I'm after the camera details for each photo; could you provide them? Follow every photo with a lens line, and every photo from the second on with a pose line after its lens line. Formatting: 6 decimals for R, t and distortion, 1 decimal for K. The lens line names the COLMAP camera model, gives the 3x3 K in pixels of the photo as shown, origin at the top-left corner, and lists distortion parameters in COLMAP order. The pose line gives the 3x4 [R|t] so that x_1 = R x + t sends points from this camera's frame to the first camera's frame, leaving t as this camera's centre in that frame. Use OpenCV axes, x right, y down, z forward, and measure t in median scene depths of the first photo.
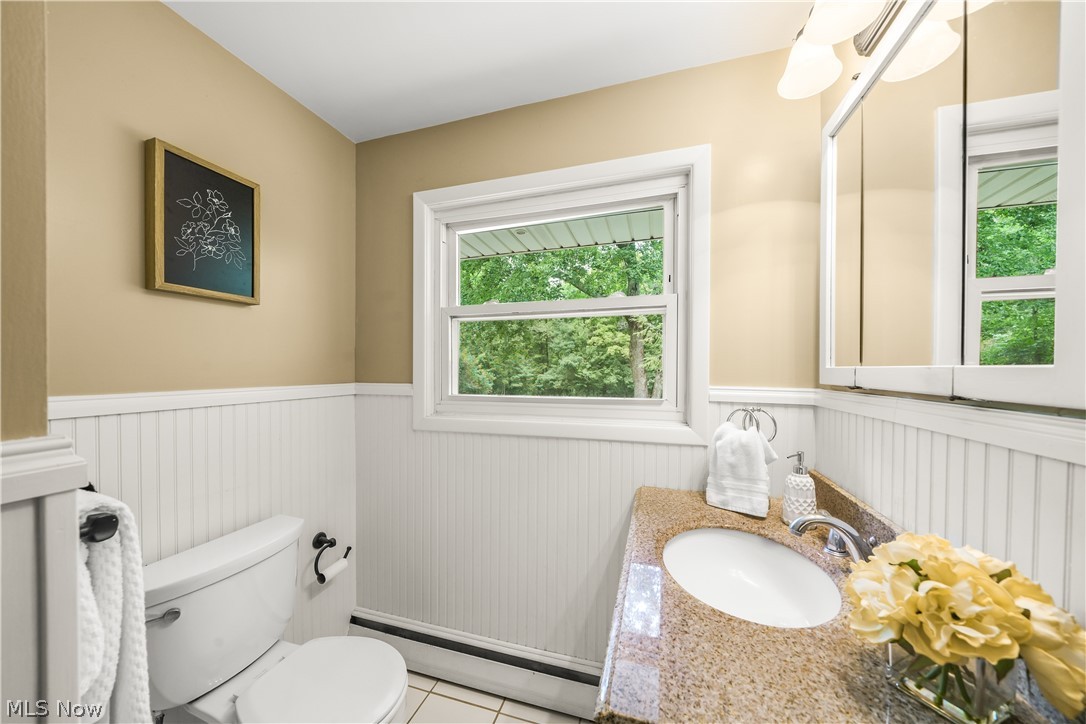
lens RADIAL K [[378.8, 0, 543.0], [0, 378.8, 380.4], [0, 0, 1]] dist [0.000692, 0.000078]
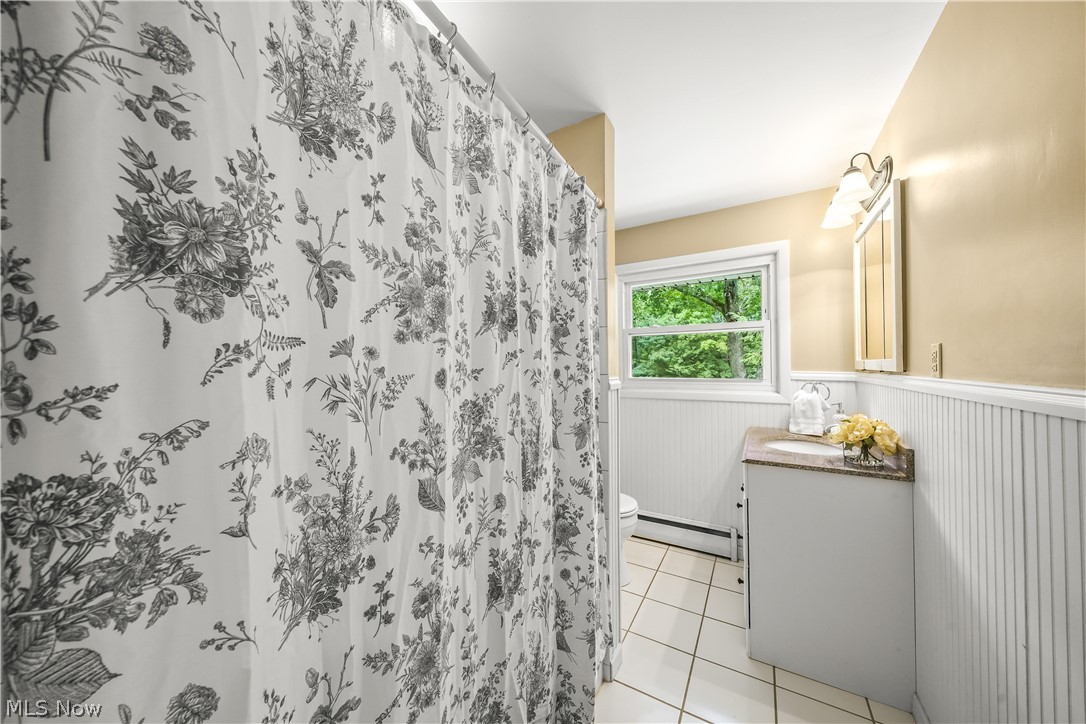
lens RADIAL K [[373.2, 0, 535.4], [0, 373.2, 361.8], [0, 0, 1]] dist [0.000330, 0.000009]
pose [[0.969953, -0.008033, -0.243160, -0.298937], [-0.001222, 0.999281, -0.037885, 0.036011], [0.243290, 0.037044, 0.969246, -0.979087]]
